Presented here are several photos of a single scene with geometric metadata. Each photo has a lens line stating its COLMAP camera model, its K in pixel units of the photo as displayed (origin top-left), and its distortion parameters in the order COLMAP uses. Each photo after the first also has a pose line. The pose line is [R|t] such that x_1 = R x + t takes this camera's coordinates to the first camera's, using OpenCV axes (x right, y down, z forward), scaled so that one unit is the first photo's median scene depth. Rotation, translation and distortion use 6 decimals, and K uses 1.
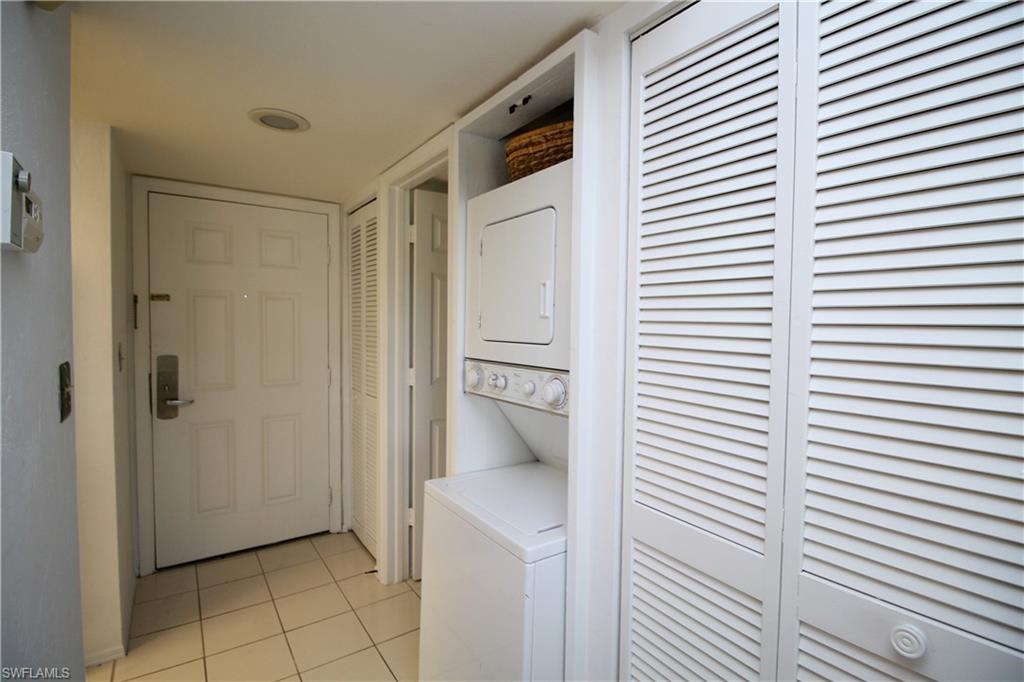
lens RADIAL K [[482.7, 0, 509.4], [0, 482.7, 343.0], [0, 0, 1]] dist [0.000570, -0.006895]
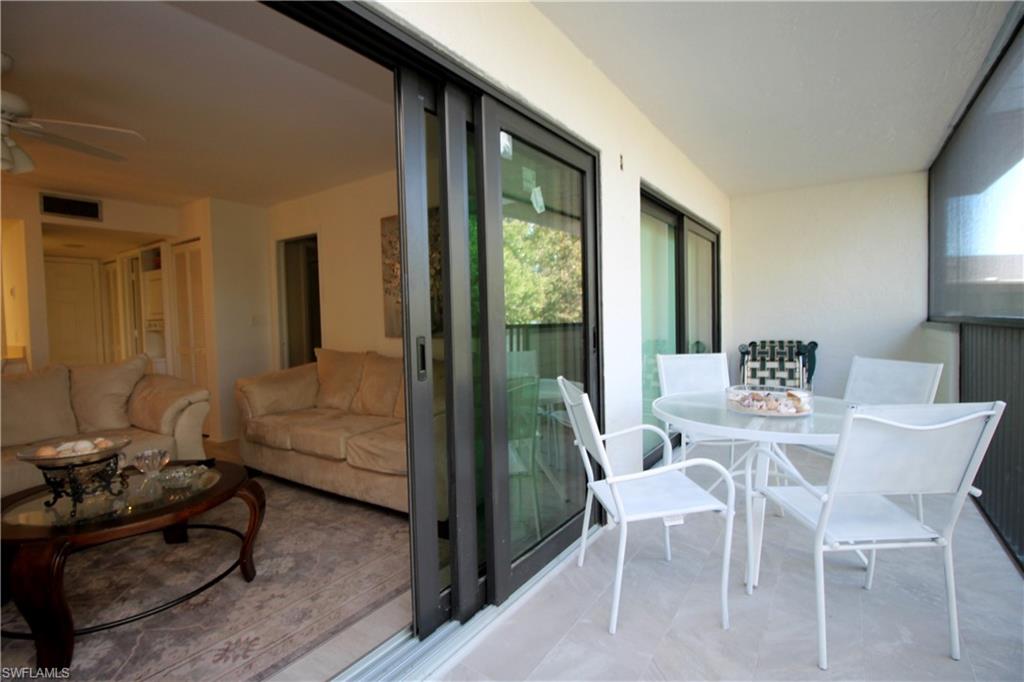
lens RADIAL K [[503.1, 0, 512.0], [0, 503.1, 341.0], [0, 0, 1]] dist [0.011777, -0.000433]
pose [[0.937997, -0.051642, 0.342776, 1.107982], [0.051981, 0.998614, 0.008207, 0.316261], [-0.342725, 0.010120, 0.939381, -3.310461]]
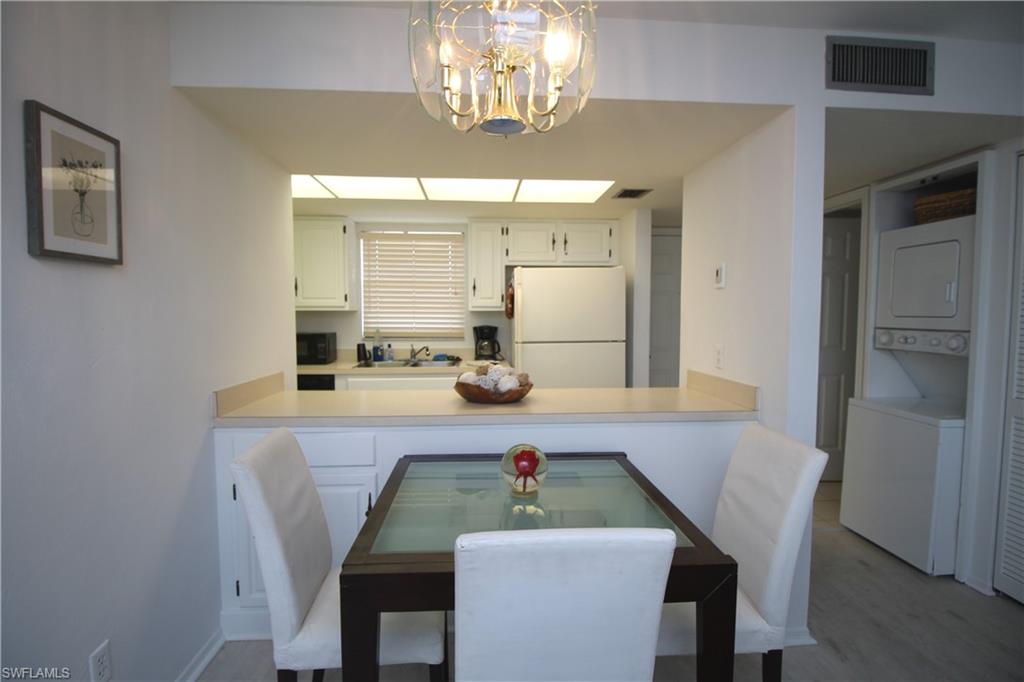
lens RADIAL K [[482.7, 0, 509.4], [0, 482.7, 343.0], [0, 0, 1]] dist [0.000570, -0.006895]
pose [[0.855543, 0.016017, -0.517484, -0.331497], [-0.006384, 0.999772, 0.020390, 0.060565], [0.517693, -0.014141, 0.855450, -1.143369]]
